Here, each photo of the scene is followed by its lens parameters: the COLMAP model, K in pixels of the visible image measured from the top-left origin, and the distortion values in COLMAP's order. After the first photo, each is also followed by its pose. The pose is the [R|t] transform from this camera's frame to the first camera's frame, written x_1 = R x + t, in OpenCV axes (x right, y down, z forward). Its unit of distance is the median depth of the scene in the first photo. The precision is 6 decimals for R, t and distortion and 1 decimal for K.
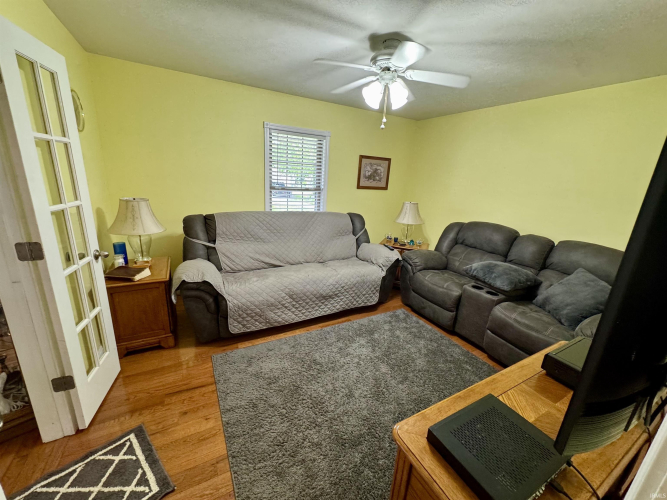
lens RADIAL K [[268.3, 0, 331.4], [0, 268.3, 249.2], [0, 0, 1]] dist [-0.006864, 0.001219]
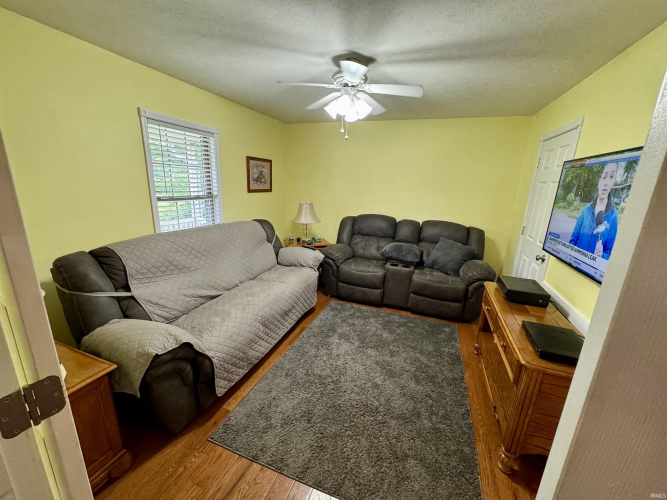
lens RADIAL K [[268.3, 0, 332.8], [0, 268.3, 251.4], [0, 0, 1]] dist [-0.006864, 0.001219]
pose [[0.753315, -0.194162, 0.628345, -0.429957], [0.180404, 0.979784, 0.086475, -0.077989], [-0.632432, 0.048212, 0.773114, 0.161400]]
